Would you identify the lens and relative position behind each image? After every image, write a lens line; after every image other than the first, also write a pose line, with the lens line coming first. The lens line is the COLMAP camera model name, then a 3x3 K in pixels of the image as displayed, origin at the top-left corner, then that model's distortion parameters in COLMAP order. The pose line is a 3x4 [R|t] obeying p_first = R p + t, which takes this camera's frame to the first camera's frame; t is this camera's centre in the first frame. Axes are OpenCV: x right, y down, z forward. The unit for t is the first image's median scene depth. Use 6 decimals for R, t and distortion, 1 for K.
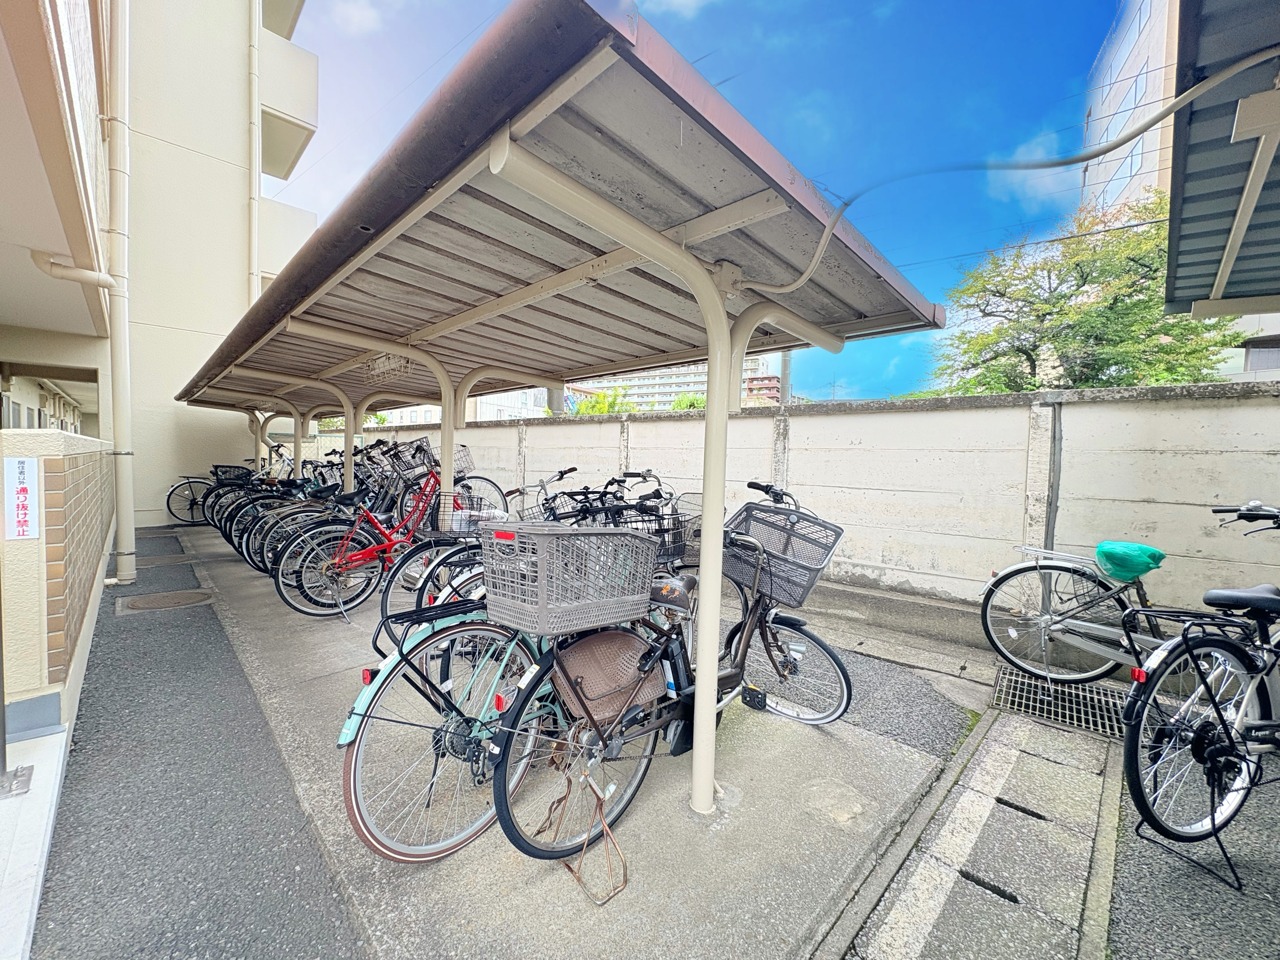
lens RADIAL K [[512.7, 0, 638.5], [0, 512.7, 481.8], [0, 0, 1]] dist [0.000809, 0.000009]
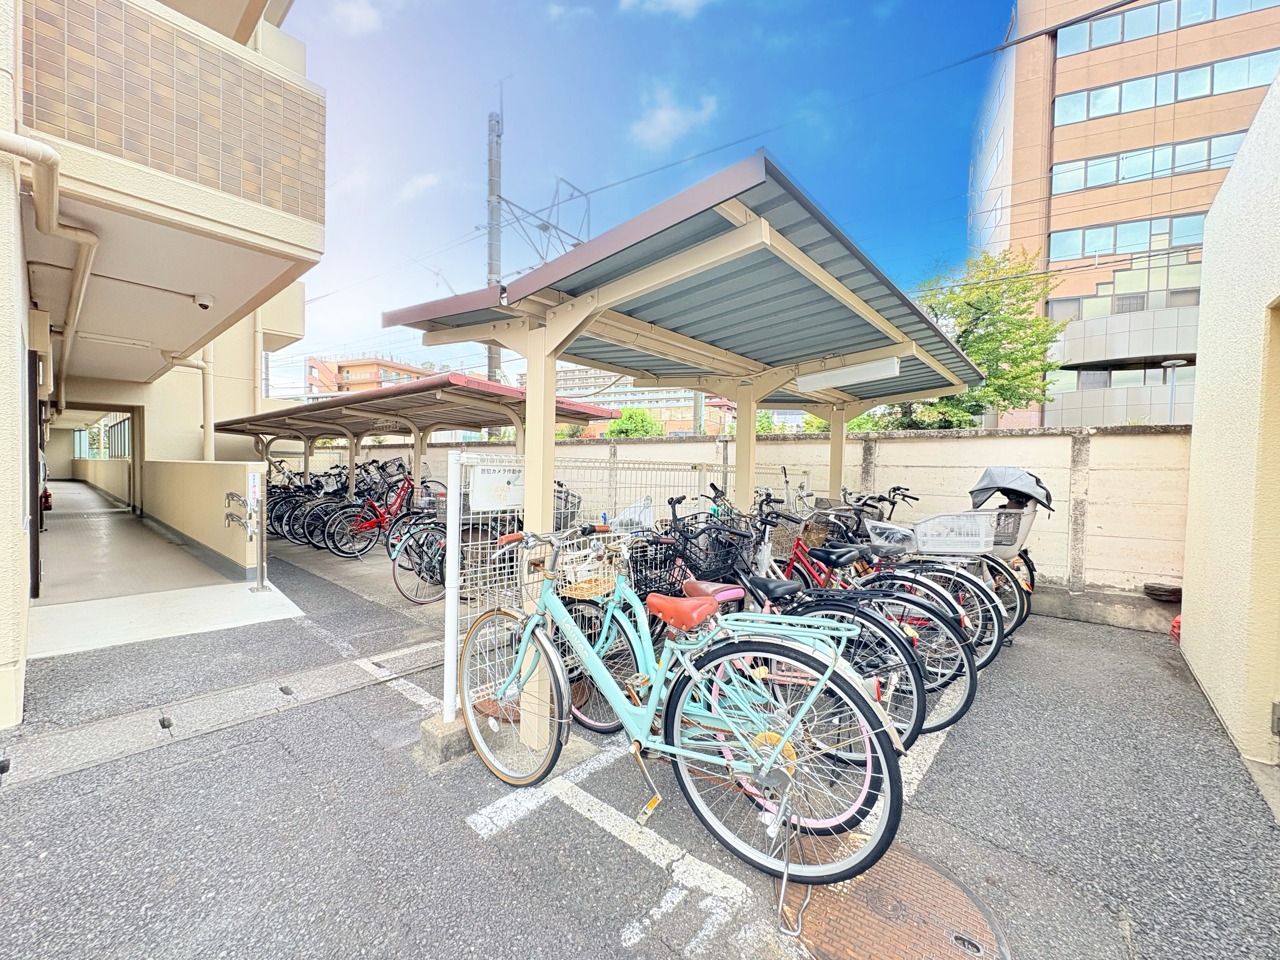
lens RADIAL K [[512.7, 0, 641.6], [0, 512.7, 479.7], [0, 0, 1]] dist [0.000809, 0.000009]
pose [[0.996576, -0.012844, 0.081673, 0.234094], [0.014181, 0.999775, -0.015801, 0.022476], [-0.081451, 0.016905, 0.996534, -0.748904]]
